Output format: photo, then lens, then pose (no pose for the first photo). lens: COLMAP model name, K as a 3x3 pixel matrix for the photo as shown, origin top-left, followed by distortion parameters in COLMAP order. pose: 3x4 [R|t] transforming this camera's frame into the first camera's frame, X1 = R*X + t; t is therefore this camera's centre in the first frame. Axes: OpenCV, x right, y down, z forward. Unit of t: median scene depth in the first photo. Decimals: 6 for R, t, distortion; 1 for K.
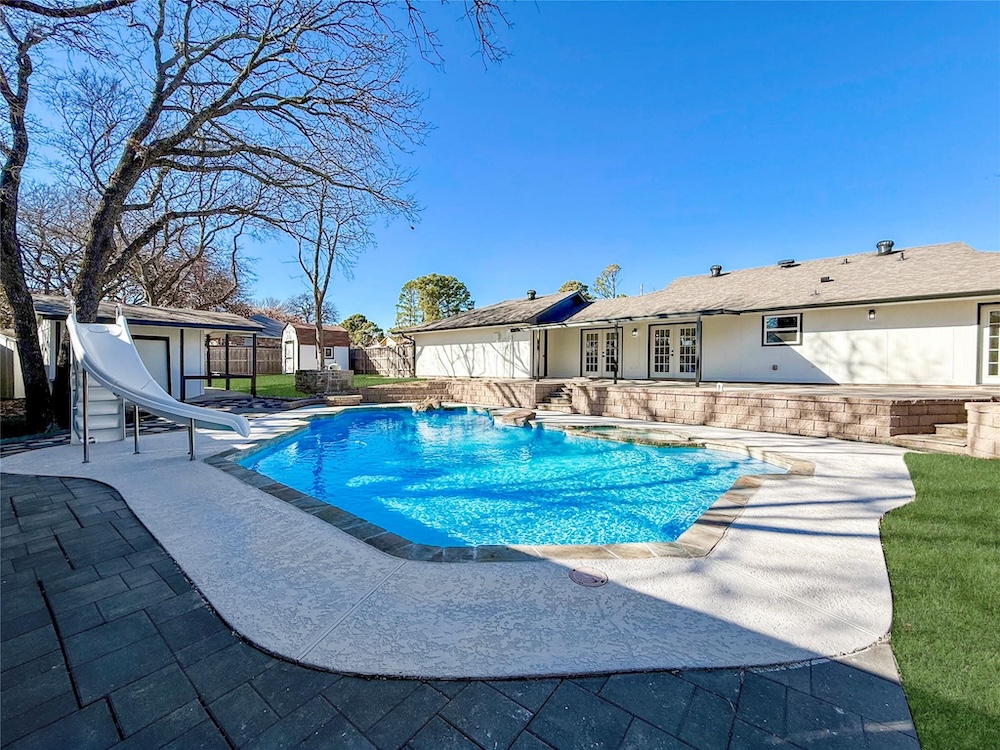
lens RADIAL K [[405.2, 0, 500.0], [0, 405.2, 375.0], [0, 0, 1]] dist [0.001428, 0.000173]
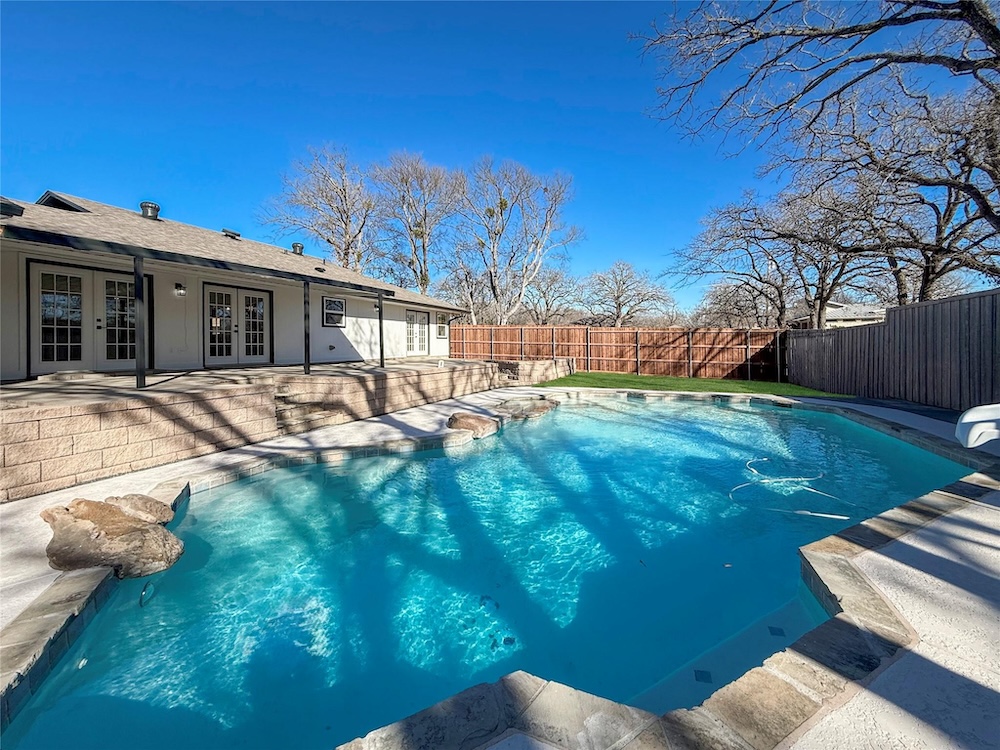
lens RADIAL K [[405.2, 0, 500.0], [0, 405.2, 375.0], [0, 0, 1]] dist [0.001428, 0.000173]
pose [[-0.313582, -0.064692, 0.947355, -0.420778], [0.037151, 0.996077, 0.080317, -0.014439], [-0.948834, 0.060381, -0.309948, 0.840617]]
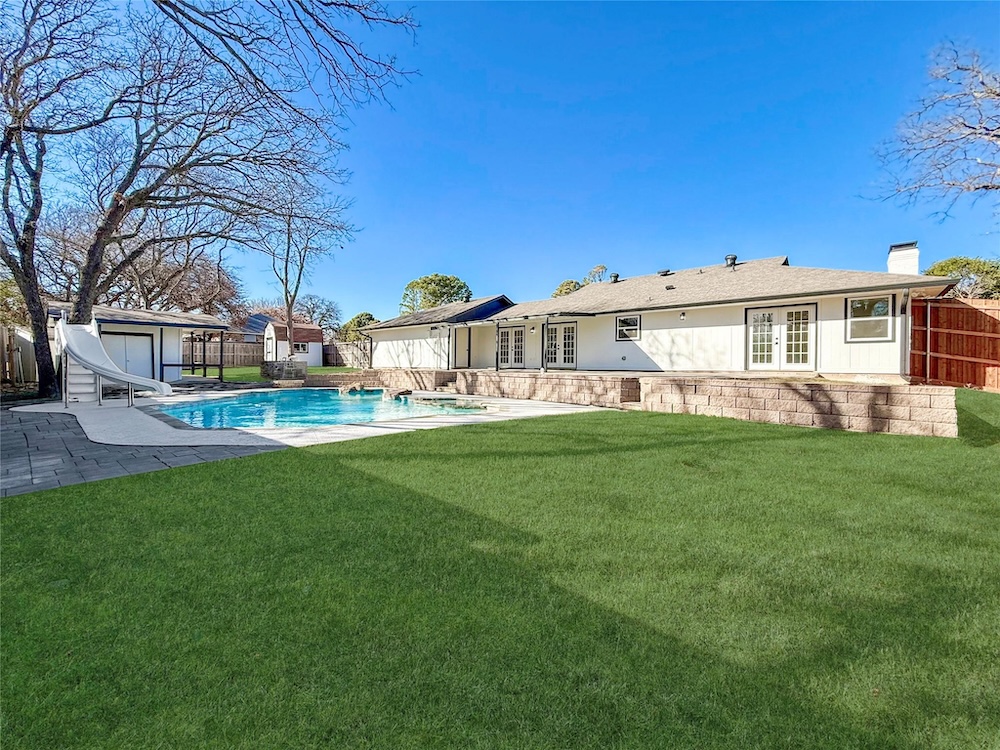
lens RADIAL K [[405.2, 0, 505.5], [0, 405.2, 367.8], [0, 0, 1]] dist [0.001331, 0.000151]
pose [[0.999580, 0.002596, -0.028866, 0.320016], [-0.002936, 0.999926, -0.011764, 0.024554], [0.028834, 0.011843, 0.999514, -0.236464]]
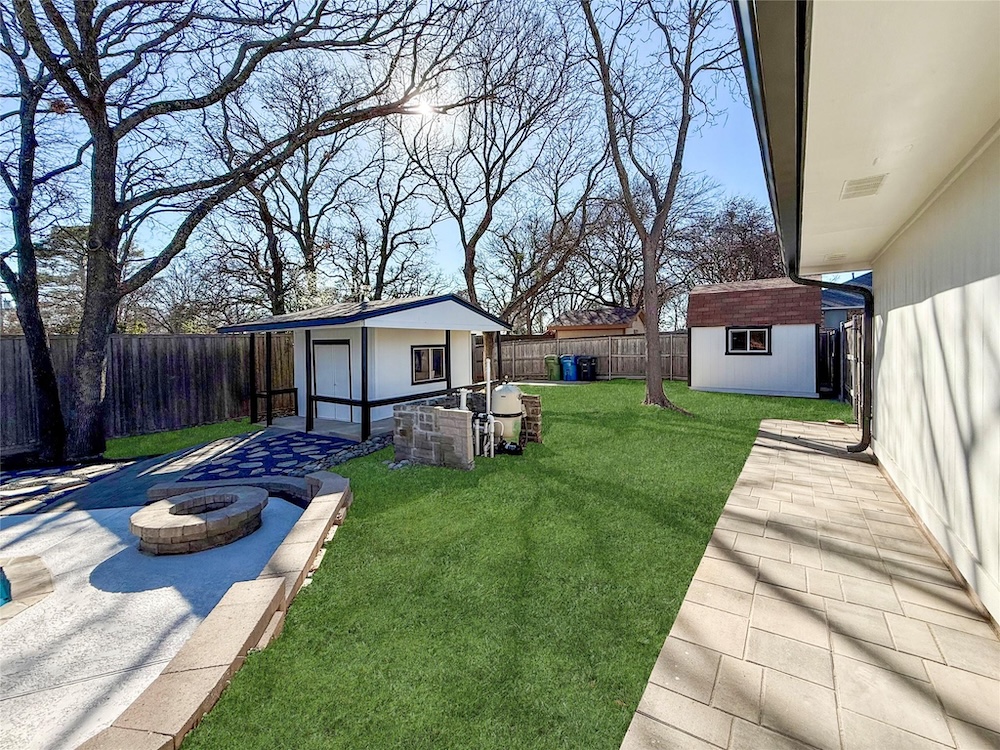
lens RADIAL K [[399.2, 0, 502.4], [0, 399.2, 347.8], [0, 0, 1]] dist [0.000717, 0.000050]
pose [[0.121712, -0.006023, -0.992547, -0.036920], [-0.007464, 0.999948, -0.006983, -0.074743], [0.992537, 0.008258, 0.121661, 1.173285]]
